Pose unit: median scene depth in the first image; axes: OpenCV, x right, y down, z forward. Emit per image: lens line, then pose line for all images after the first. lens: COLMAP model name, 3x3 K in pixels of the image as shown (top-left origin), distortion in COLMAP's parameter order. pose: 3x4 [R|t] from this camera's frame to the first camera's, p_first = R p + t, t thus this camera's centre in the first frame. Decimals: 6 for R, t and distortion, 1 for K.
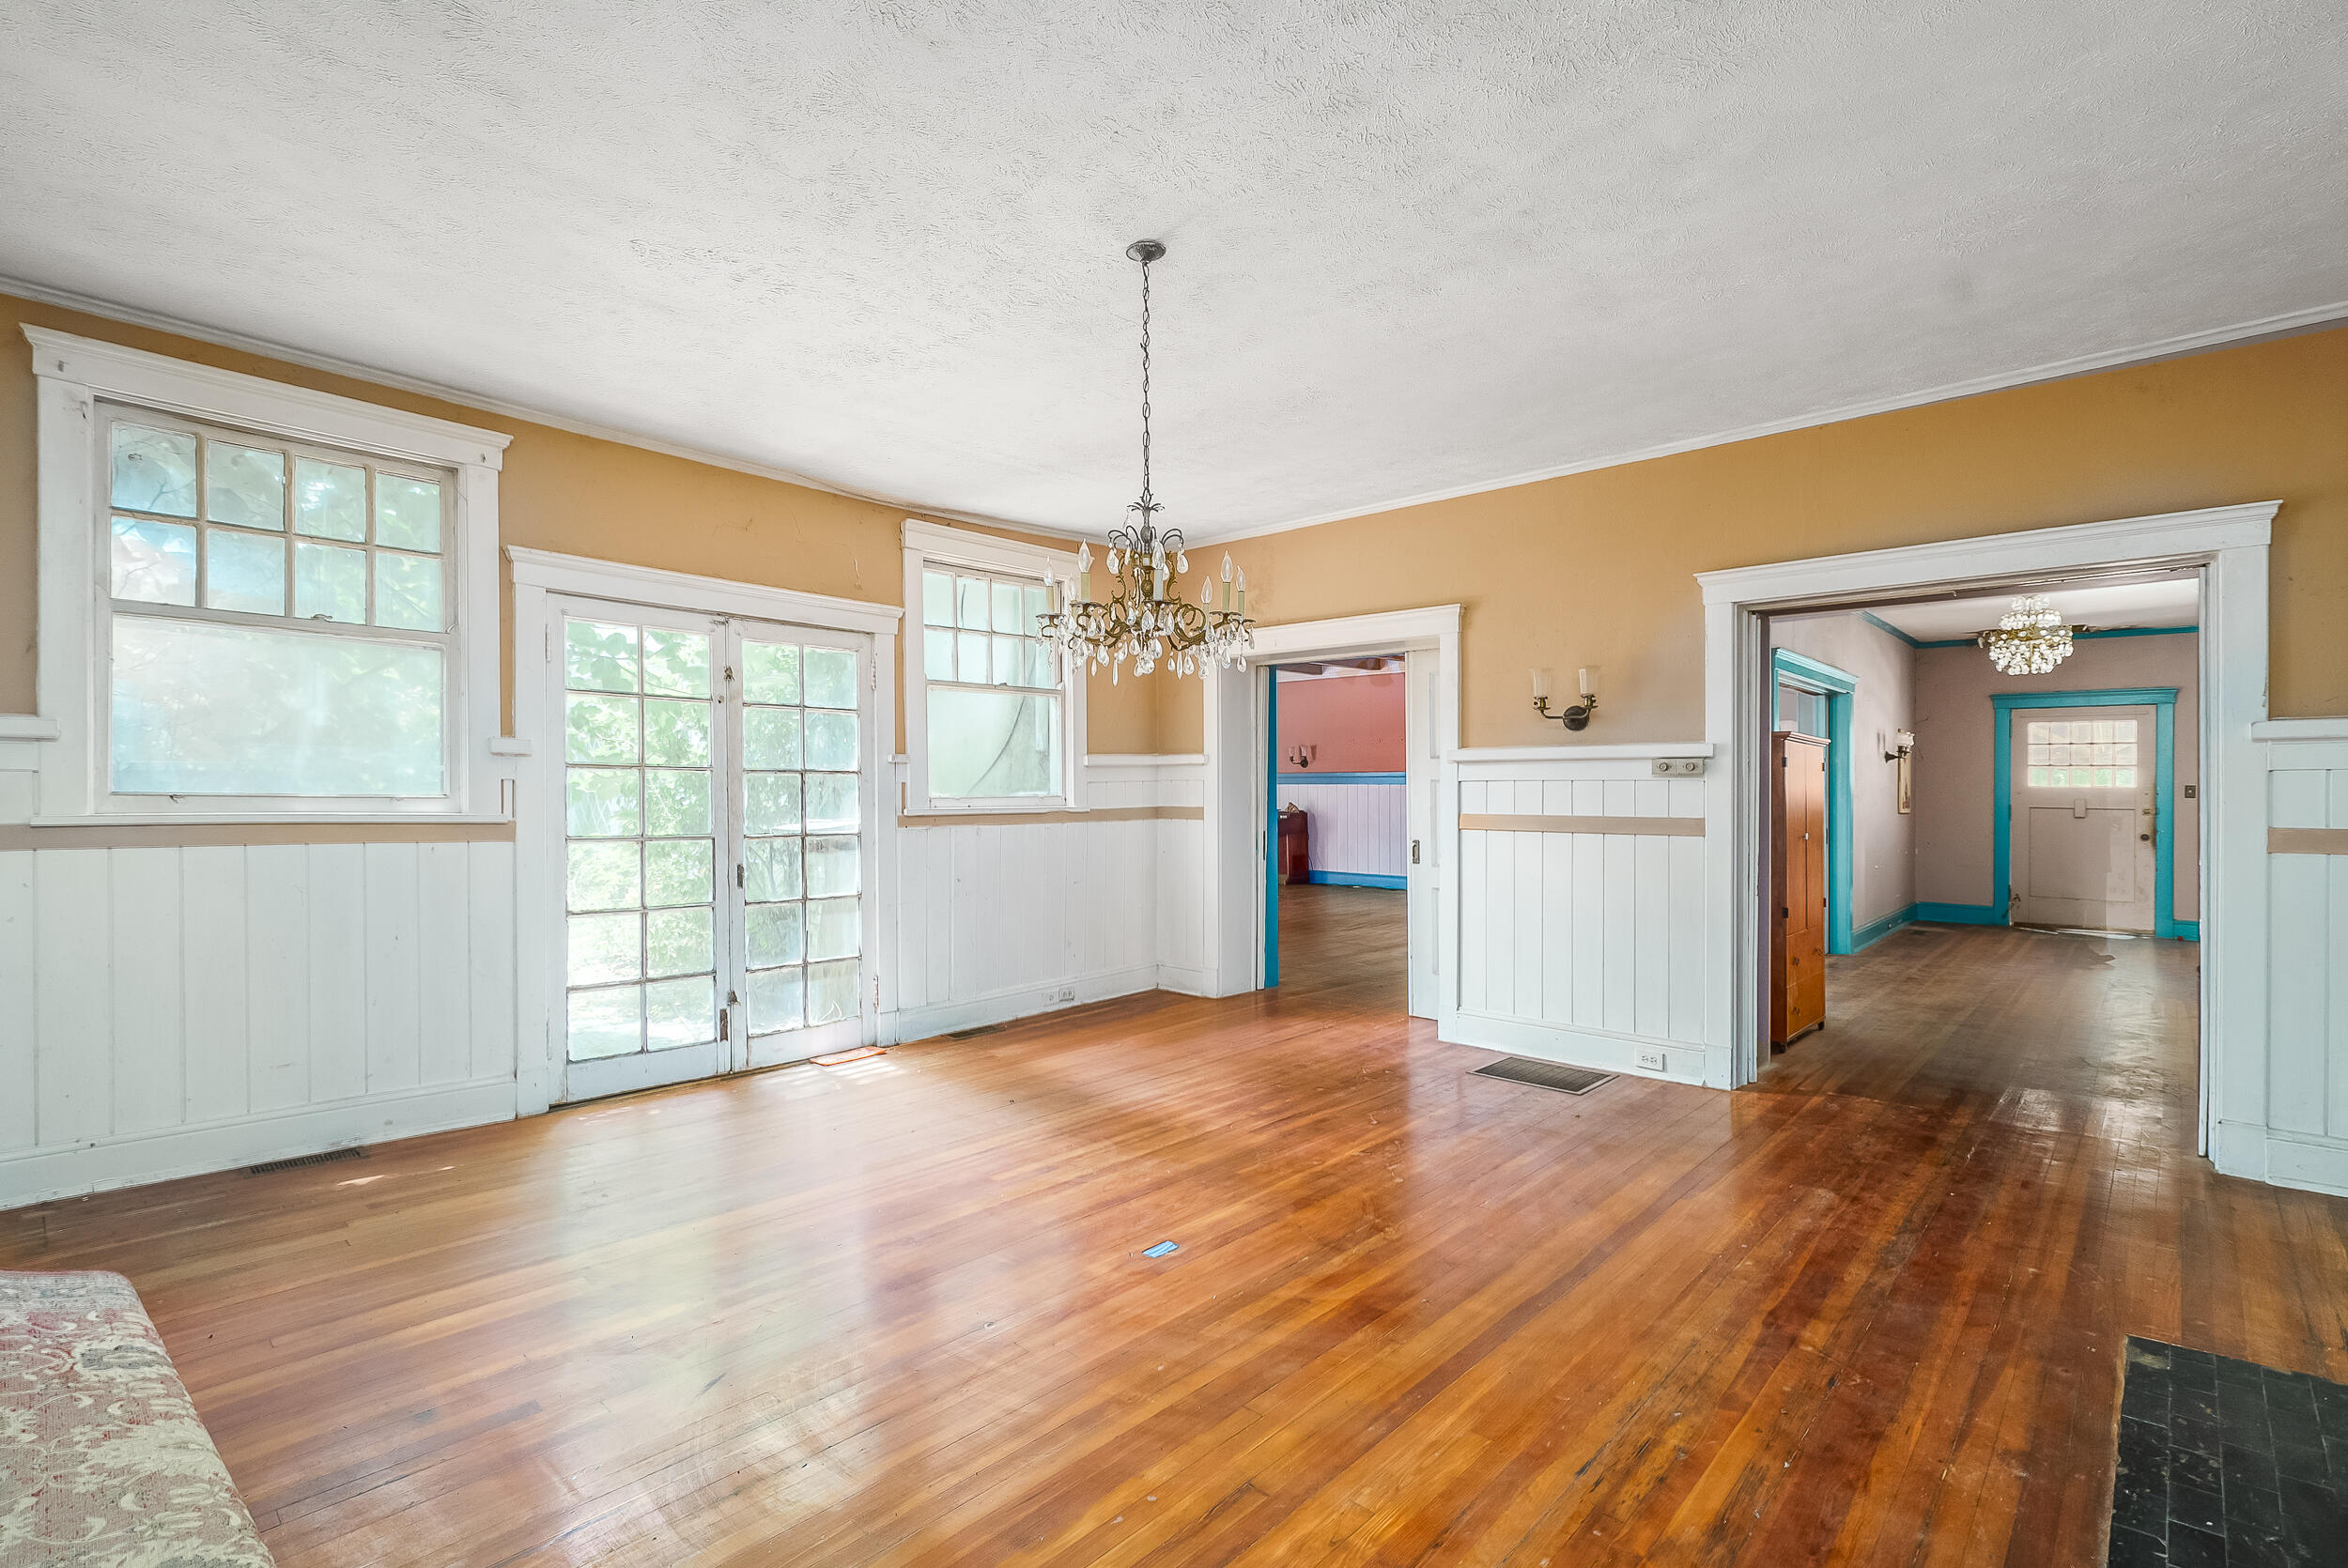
lens RADIAL K [[1072.4, 0, 1175.1], [0, 1072.4, 792.0], [0, 0, 1]] dist [0.001424, 0.000030]
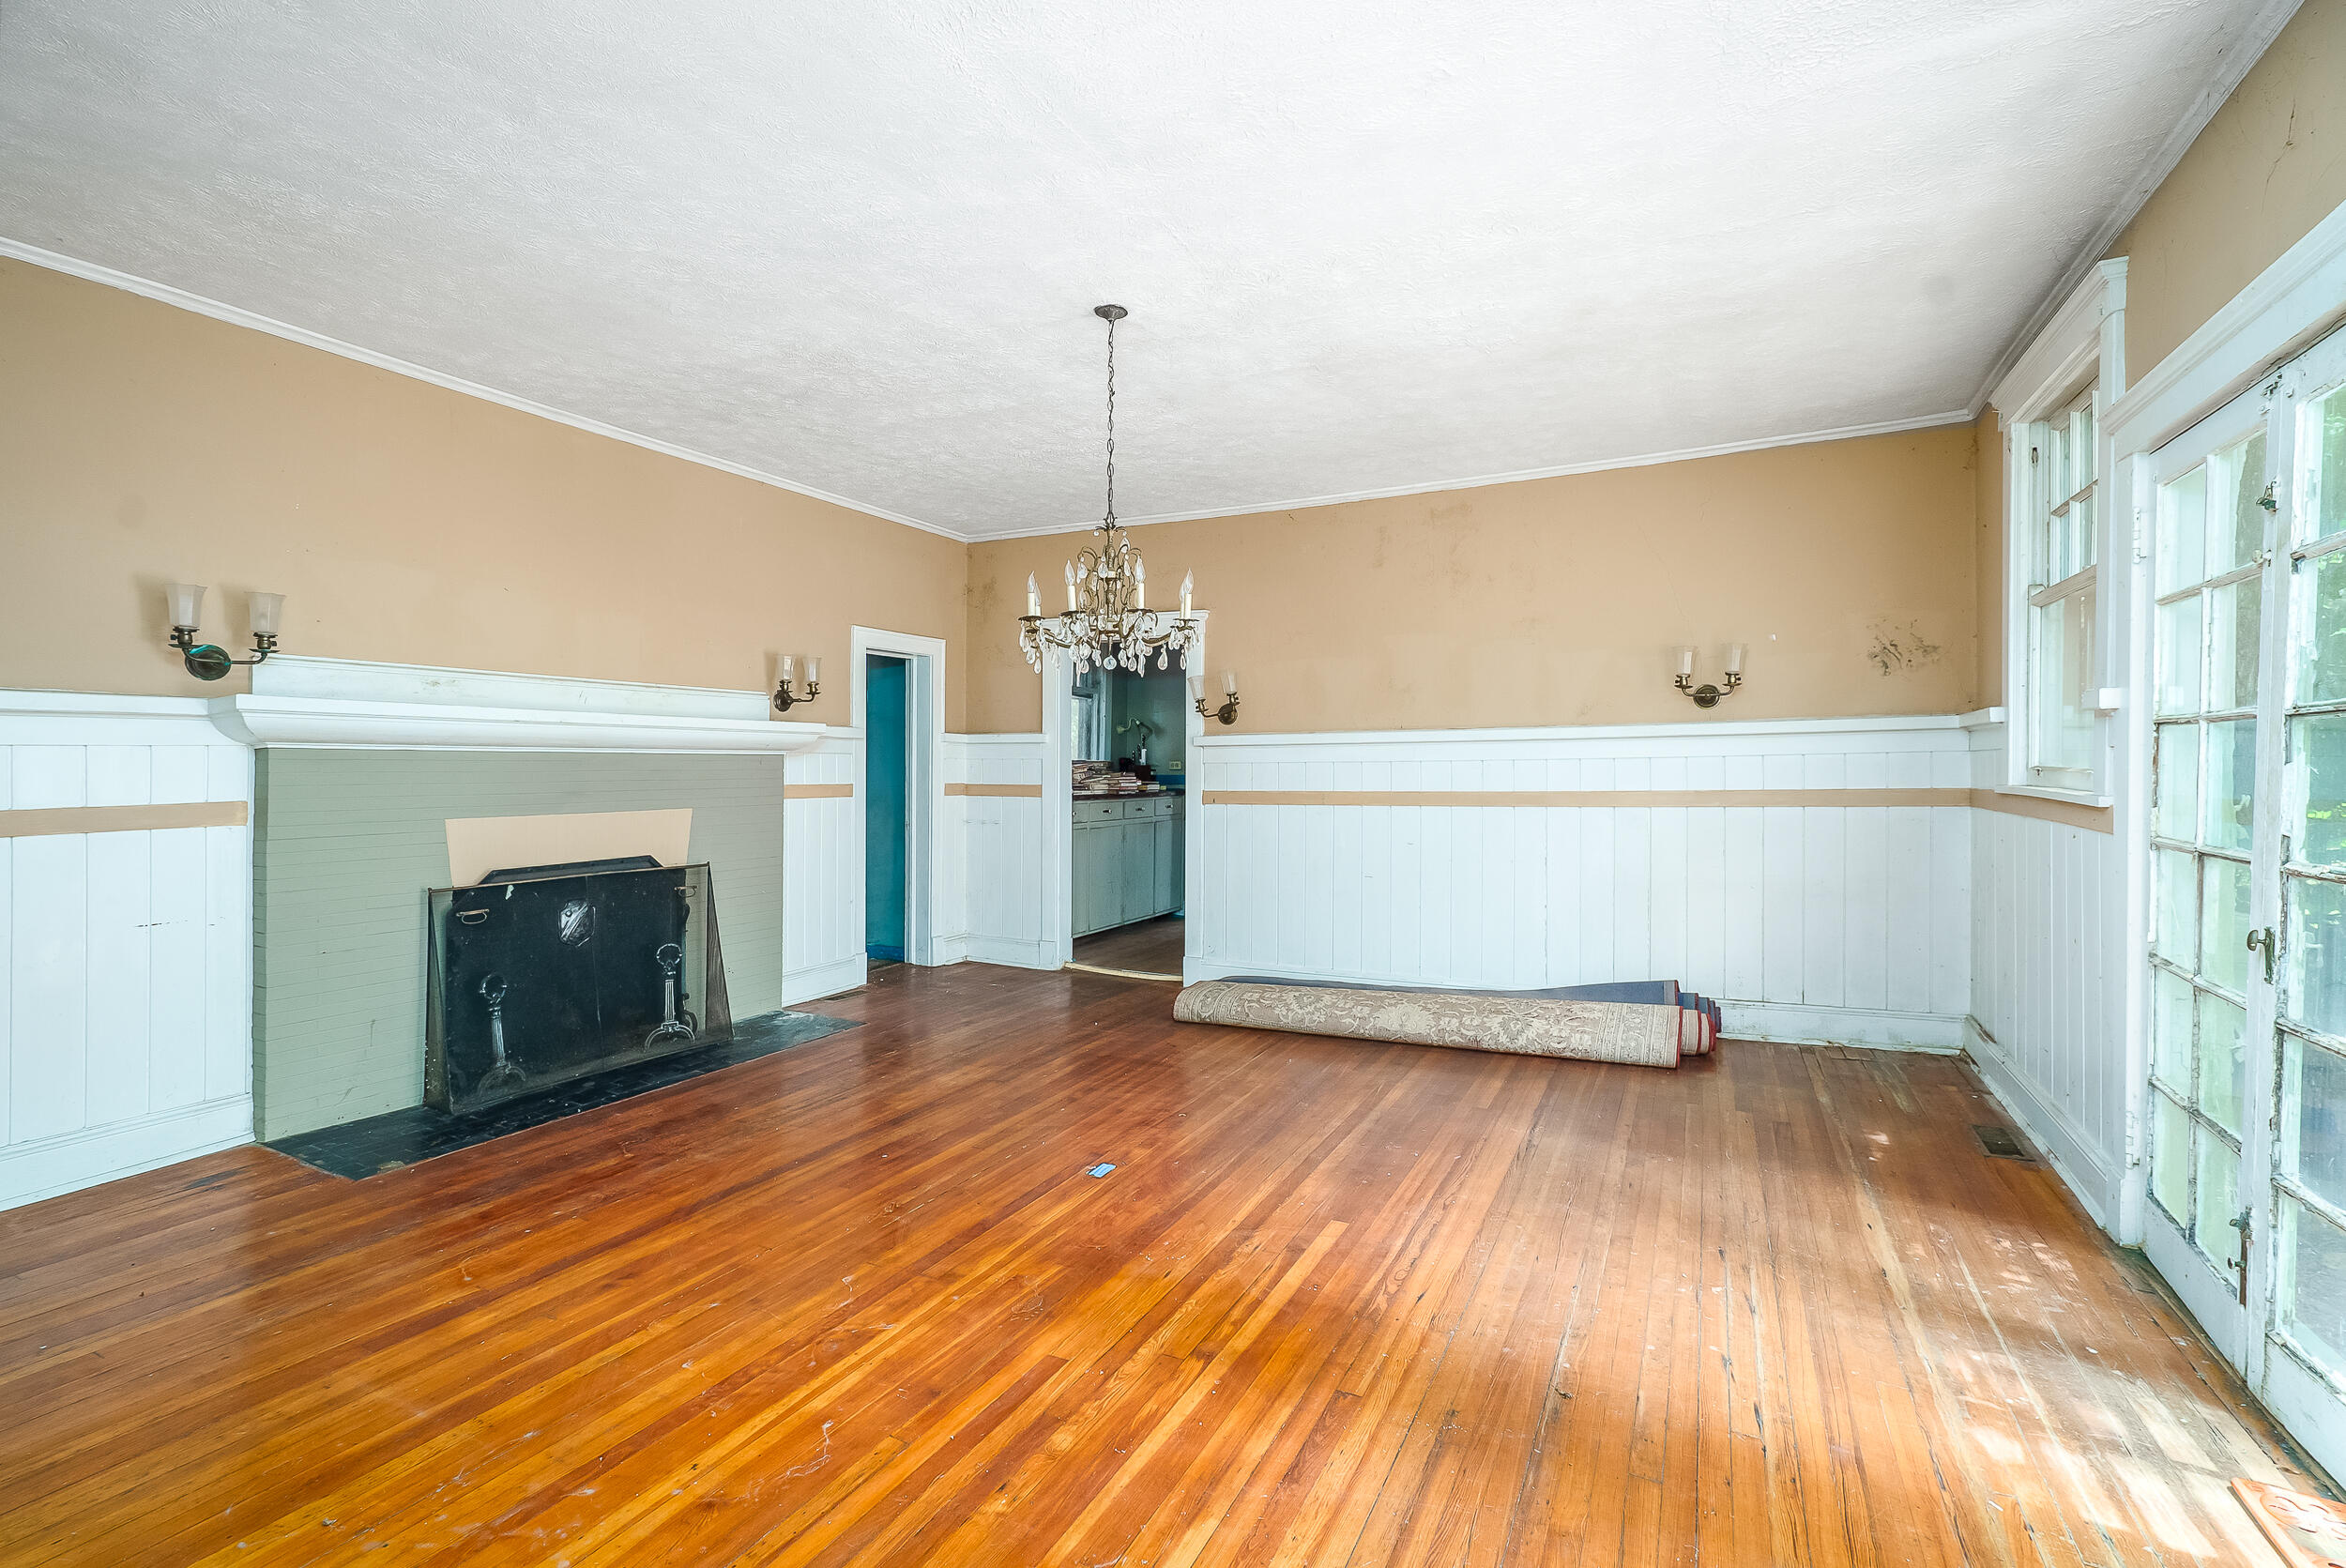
lens RADIAL K [[1071.6, 0, 1173.1], [0, 1071.6, 779.7], [0, 0, 1]] dist [0.001424, 0.000030]
pose [[-0.958686, 0.007142, -0.284376, 0.205614], [0.005109, 0.999956, 0.007887, 0.000581], [0.284420, 0.006108, -0.958680, 1.841516]]
